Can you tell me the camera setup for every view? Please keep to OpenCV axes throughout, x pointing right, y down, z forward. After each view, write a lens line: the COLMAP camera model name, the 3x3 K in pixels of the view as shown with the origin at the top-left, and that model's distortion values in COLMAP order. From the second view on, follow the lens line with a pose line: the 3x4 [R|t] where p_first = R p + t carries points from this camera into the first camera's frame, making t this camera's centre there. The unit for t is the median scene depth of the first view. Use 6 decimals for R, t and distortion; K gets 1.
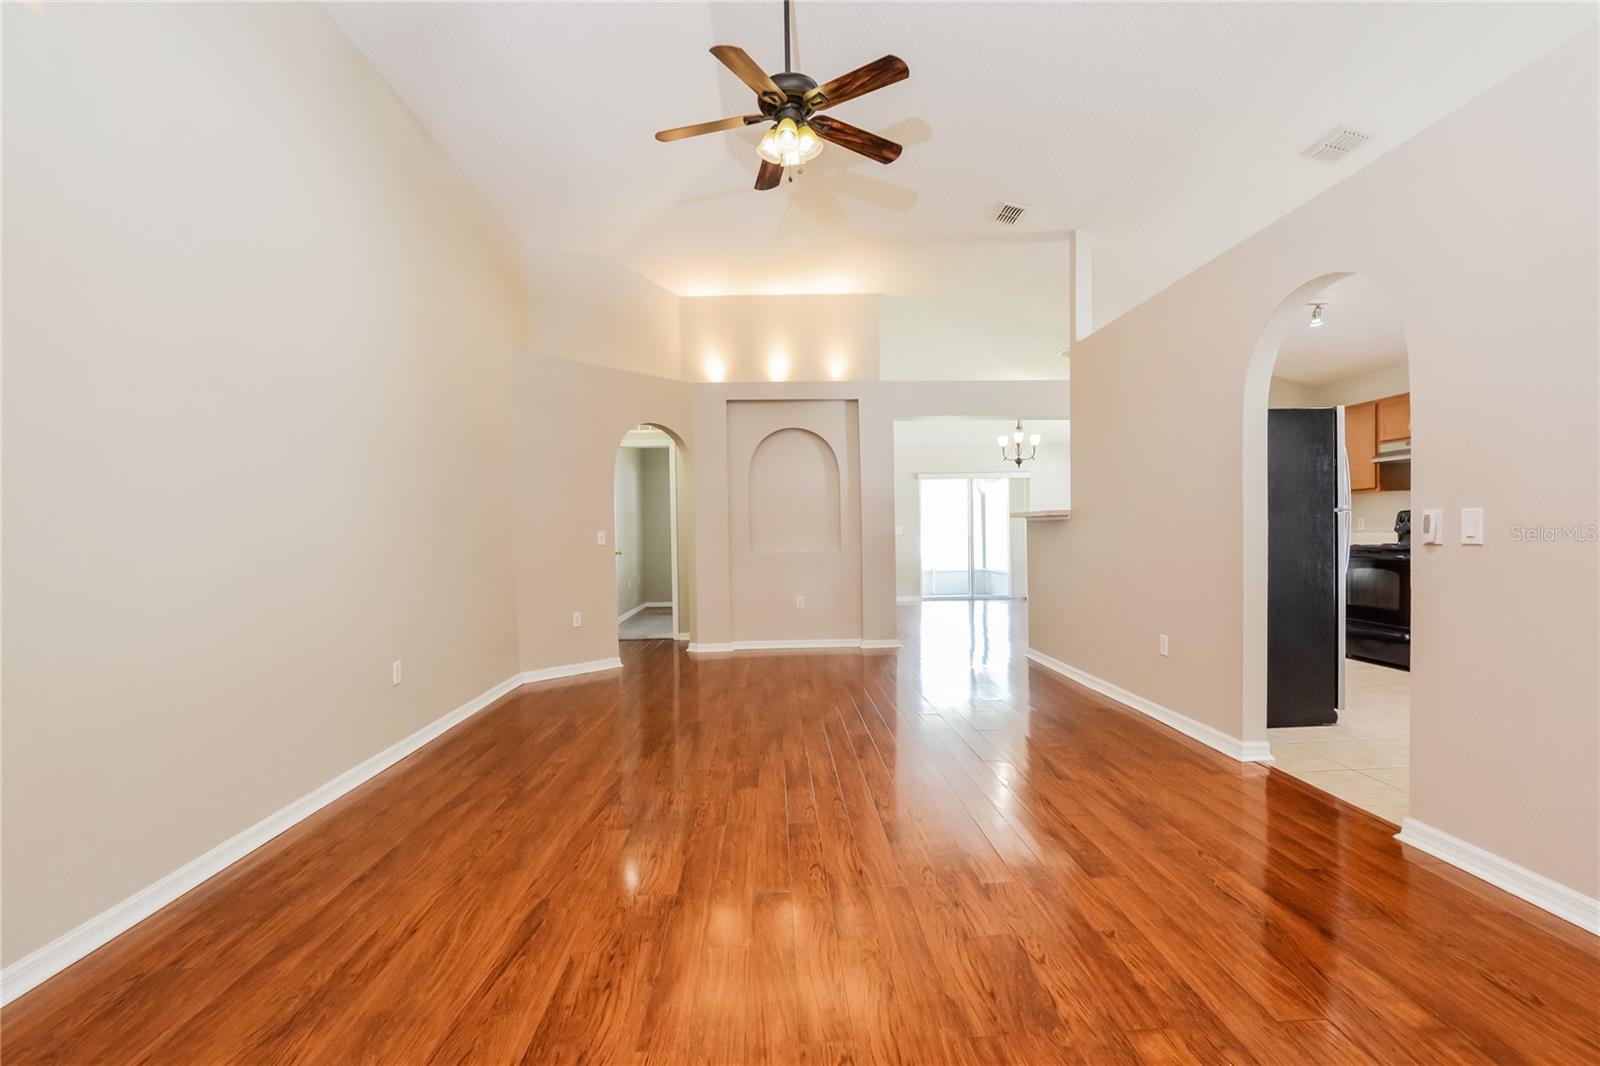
lens RADIAL K [[697.8, 0, 798.9], [0, 697.8, 543.4], [0, 0, 1]] dist [-0.007462, 0.000546]
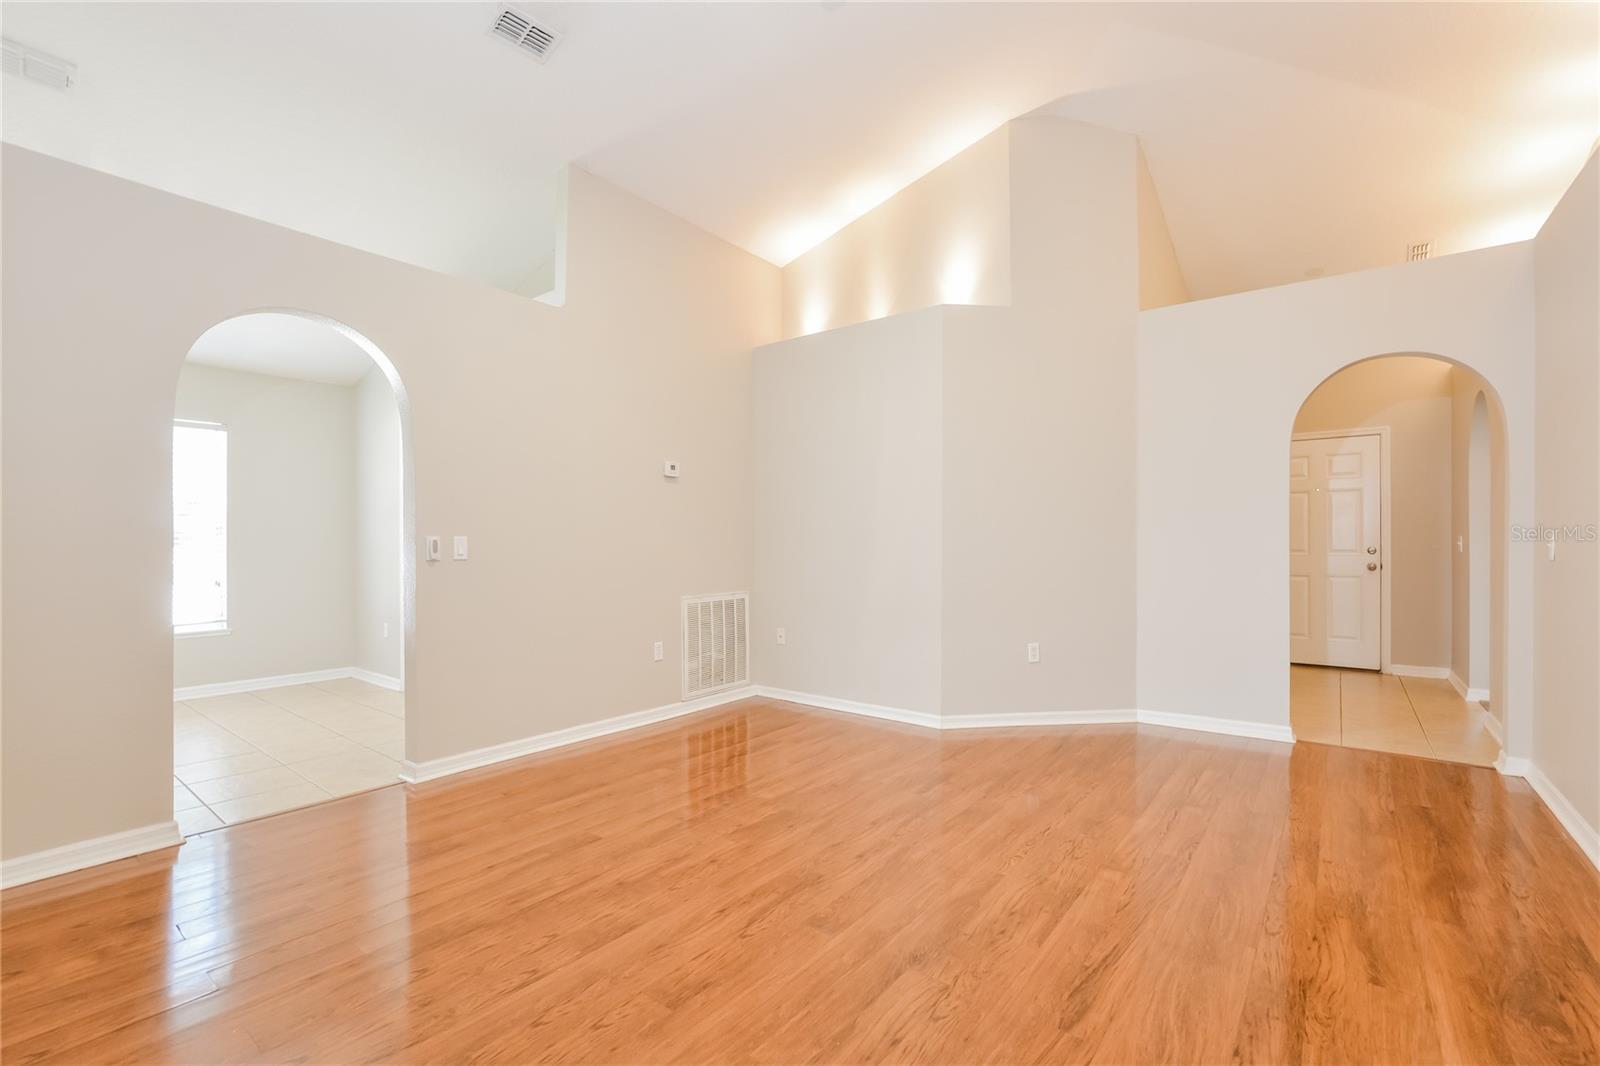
lens RADIAL K [[697.8, 0, 798.9], [0, 697.8, 543.4], [0, 0, 1]] dist [-0.007462, 0.000546]
pose [[-0.760016, 0.019988, 0.649597, -0.467962], [0.026039, 0.999661, -0.000295, -0.011198], [-0.649382, 0.016690, -0.760279, 1.269842]]
